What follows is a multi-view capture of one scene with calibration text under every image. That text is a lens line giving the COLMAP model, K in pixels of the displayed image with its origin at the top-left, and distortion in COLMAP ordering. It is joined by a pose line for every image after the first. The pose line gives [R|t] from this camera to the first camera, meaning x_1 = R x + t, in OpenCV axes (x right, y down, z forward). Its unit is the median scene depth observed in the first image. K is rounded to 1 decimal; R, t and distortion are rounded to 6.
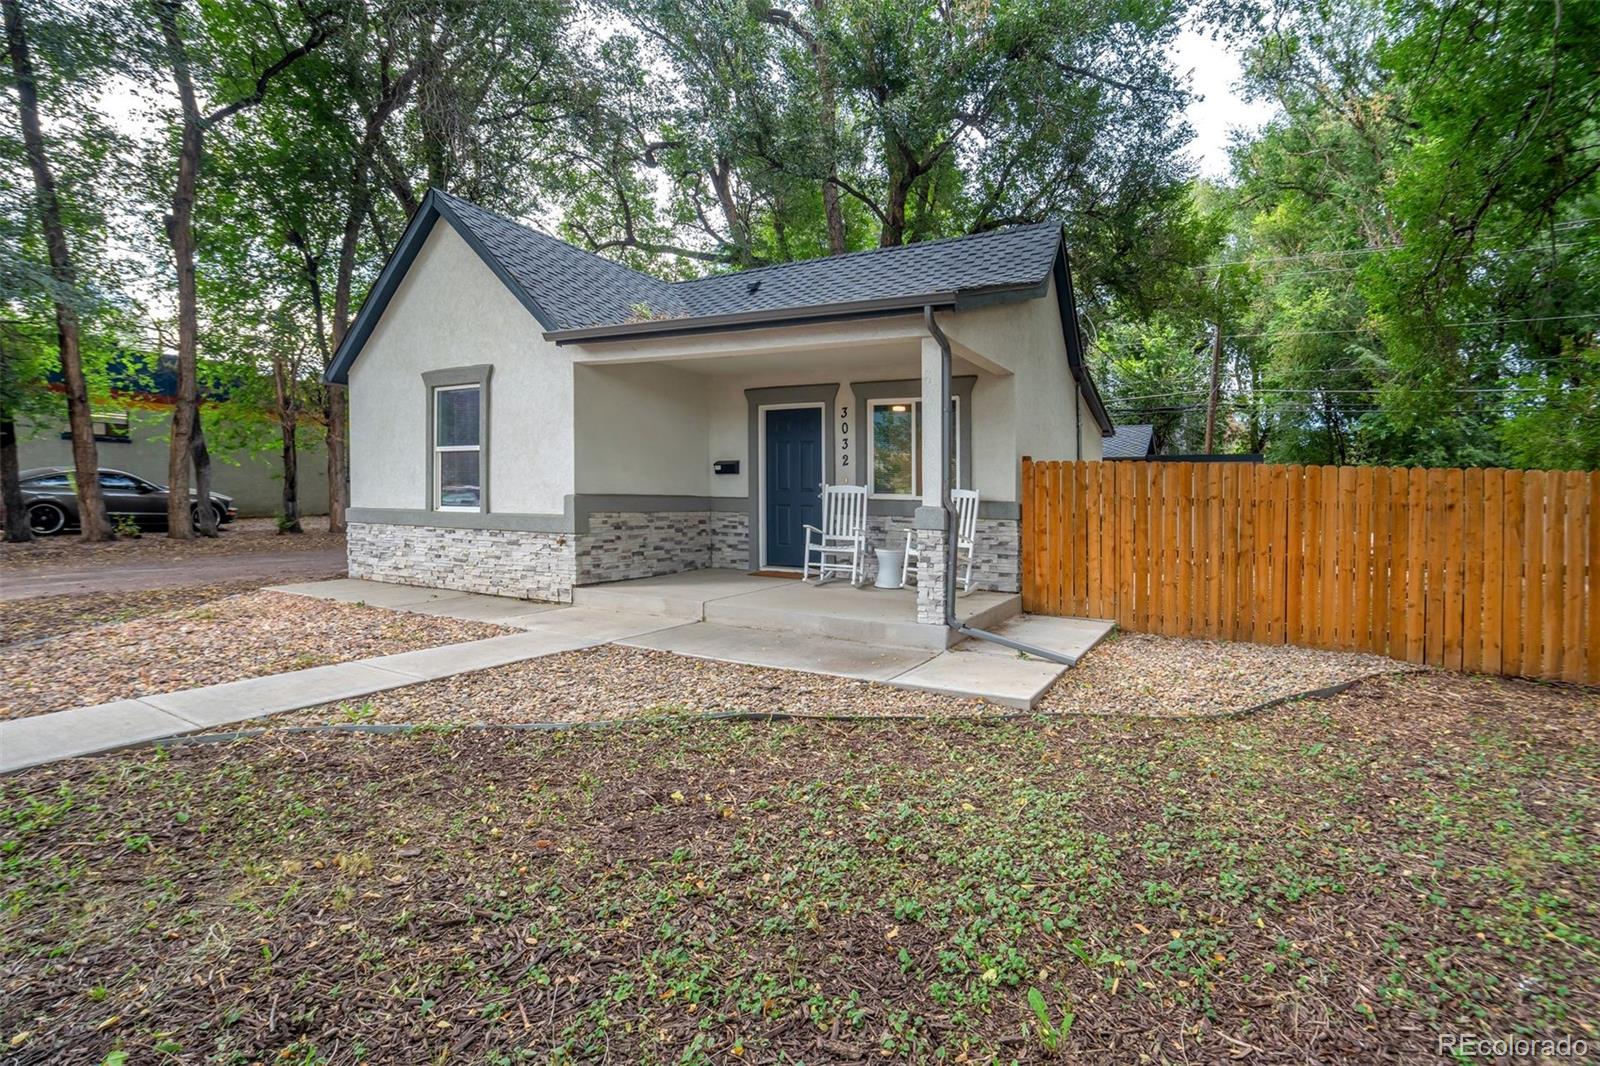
lens RADIAL K [[754.8, 0, 776.6], [0, 754.8, 536.1], [0, 0, 1]] dist [-0.005935, 0.000345]
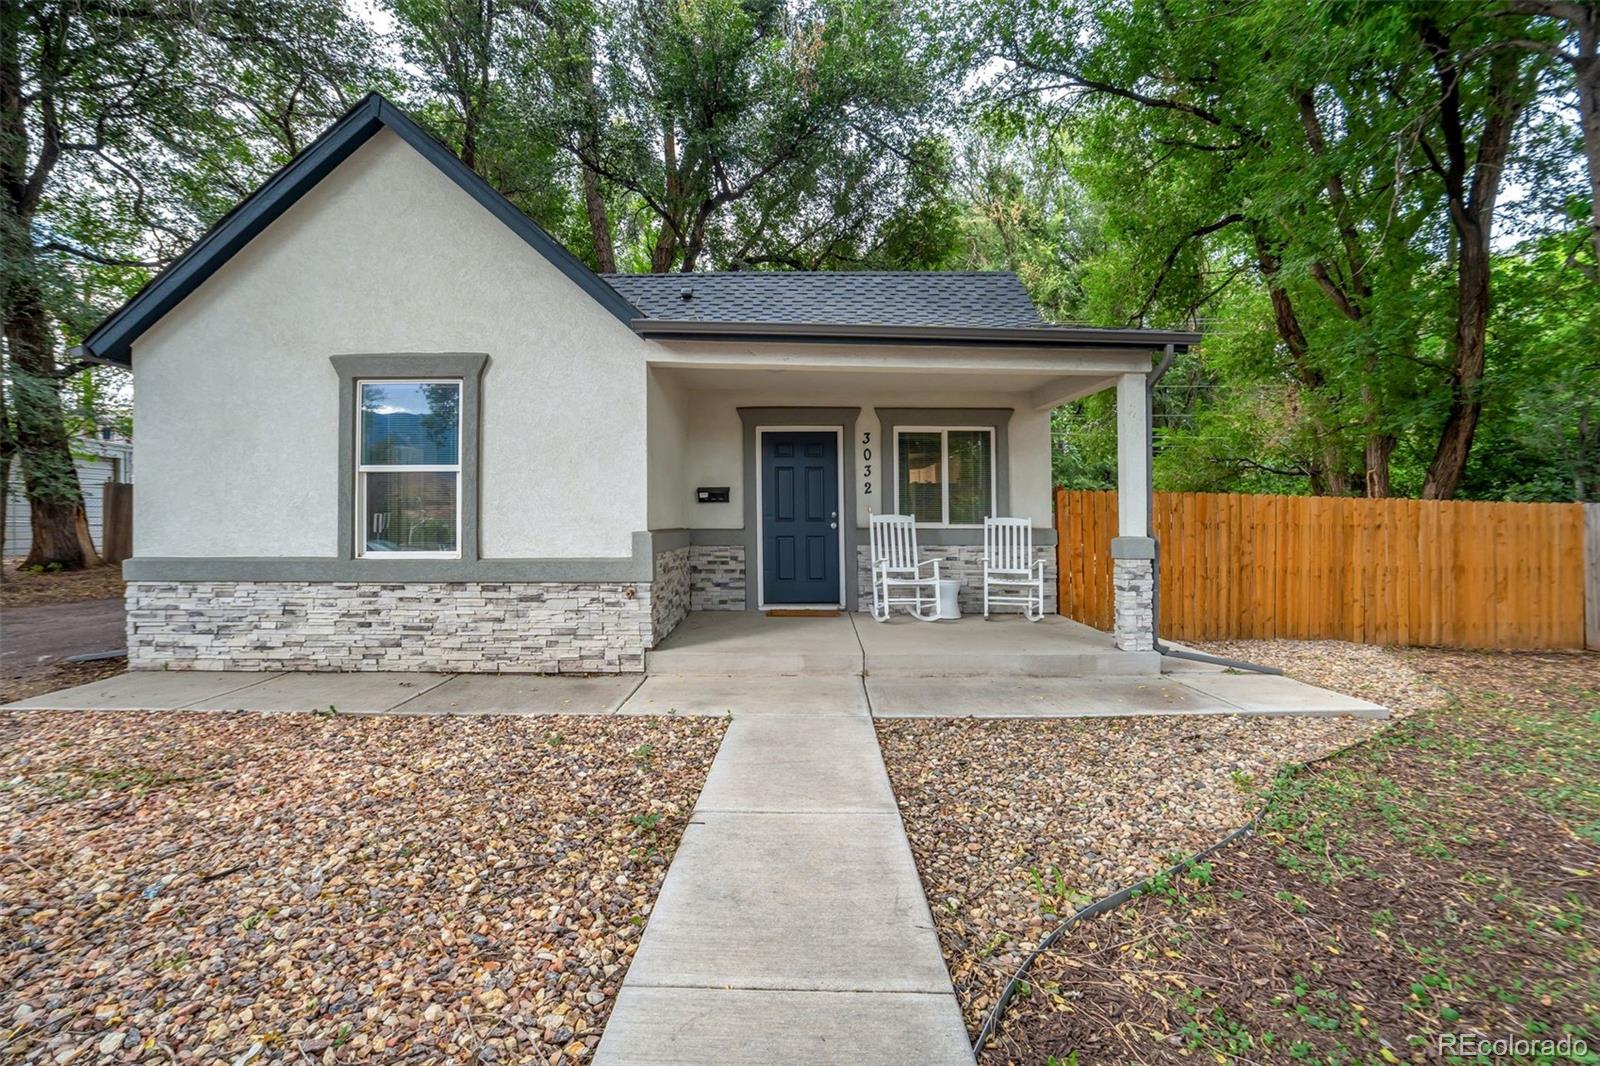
lens RADIAL K [[738.8, 0, 800.0], [0, 738.8, 533.0], [0, 0, 1]] dist [-0.018574, -0.000143]
pose [[0.872425, -0.024750, 0.488120, -0.439065], [0.040691, 0.998928, -0.022076, -0.026492], [-0.487051, 0.039122, 0.872497, 0.228981]]
